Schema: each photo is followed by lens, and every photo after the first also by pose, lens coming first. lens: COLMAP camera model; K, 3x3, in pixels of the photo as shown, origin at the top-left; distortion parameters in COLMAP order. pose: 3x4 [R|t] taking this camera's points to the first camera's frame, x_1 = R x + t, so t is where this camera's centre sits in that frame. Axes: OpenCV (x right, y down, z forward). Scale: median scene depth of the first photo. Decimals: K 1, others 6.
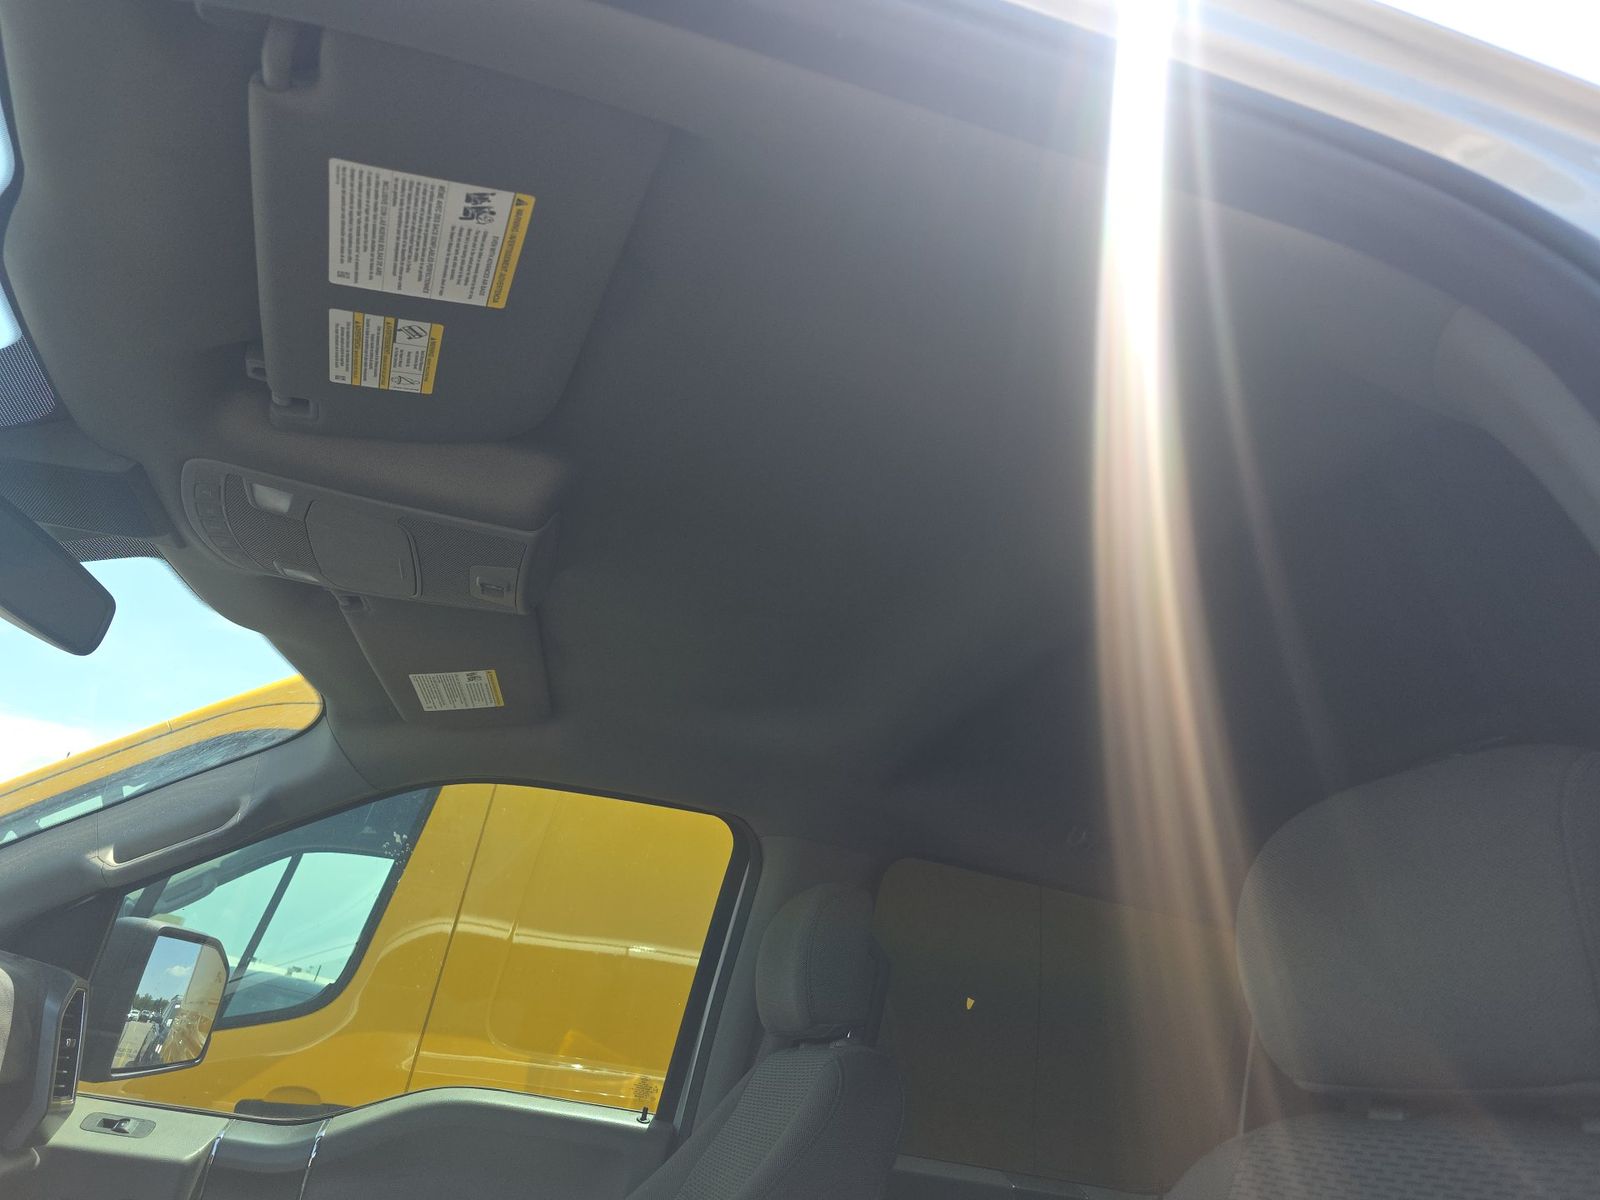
lens RADIAL K [[1070.3, 0, 813.8], [0, 1070.3, 593.5], [0, 0, 1]] dist [0.043006, -0.043211]
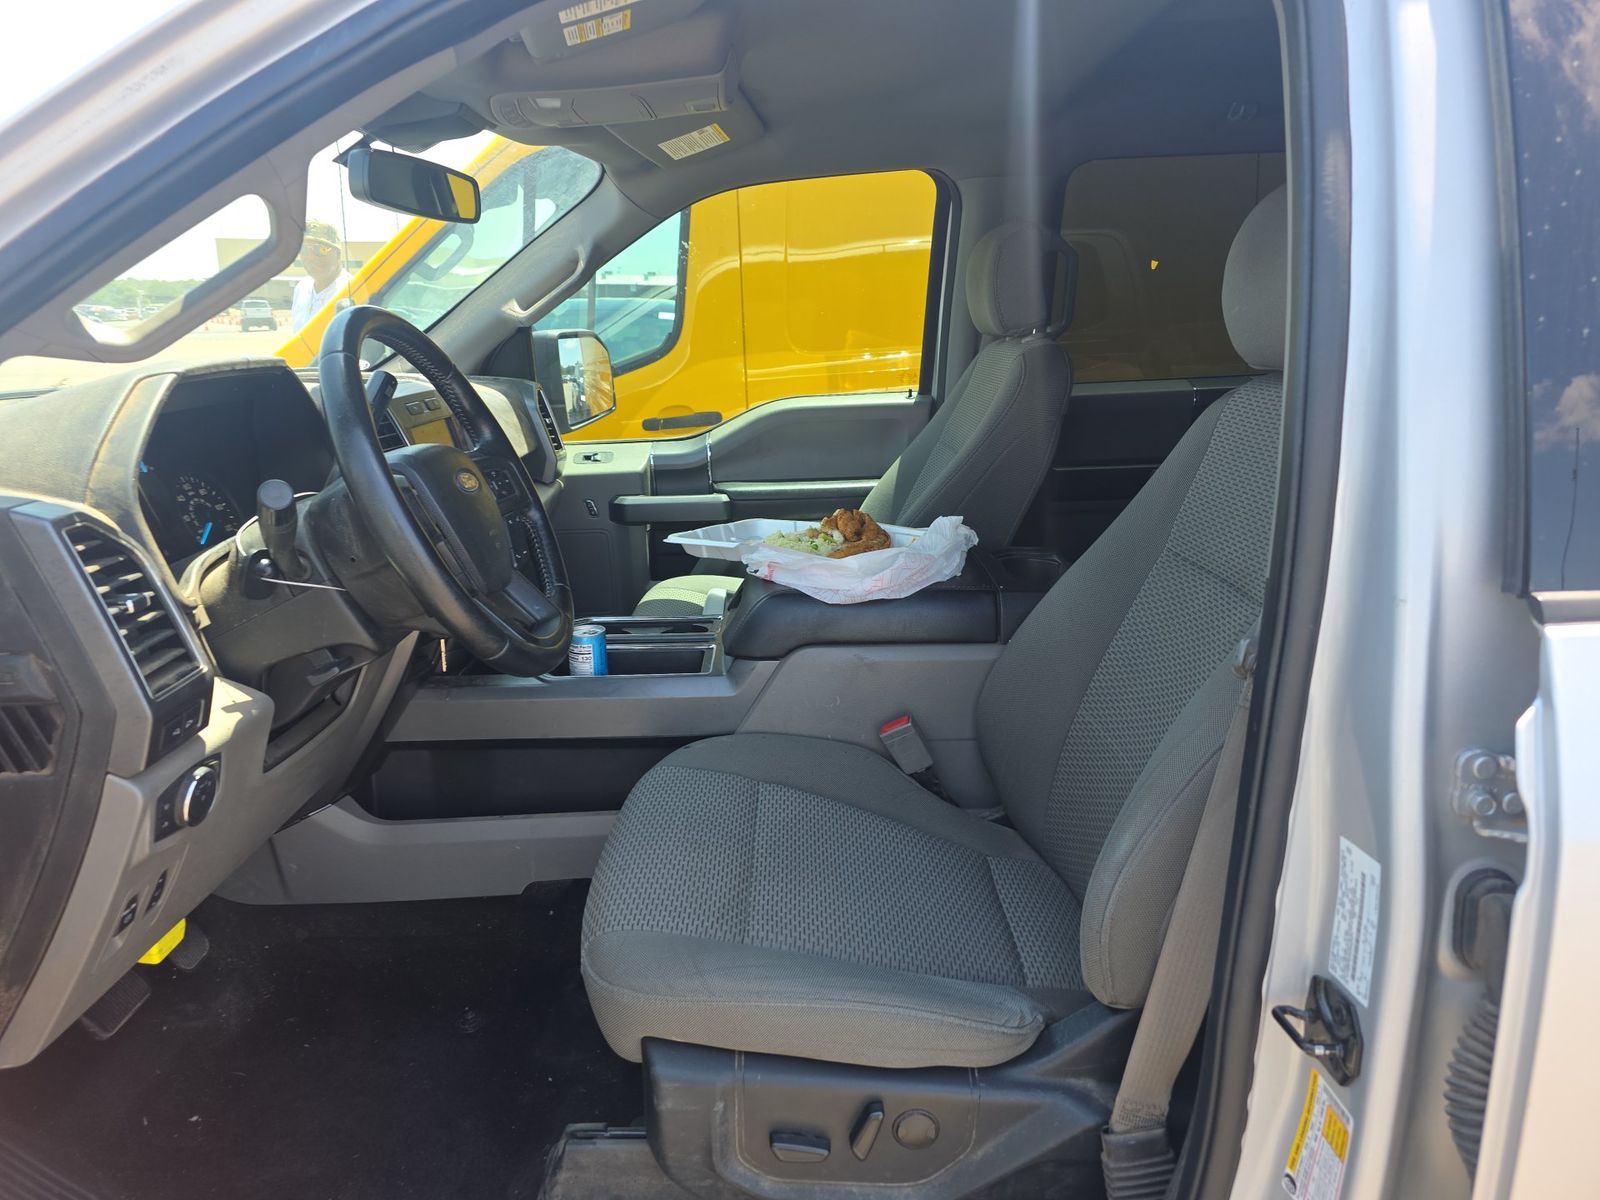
lens RADIAL K [[1070.3, 0, 813.8], [0, 1070.3, 593.5], [0, 0, 1]] dist [0.043006, -0.043211]
pose [[0.951256, -0.109162, -0.288437, 0.106343], [0.267748, 0.756447, 0.596741, -0.206137], [0.153046, -0.644882, 0.748802, -0.263877]]
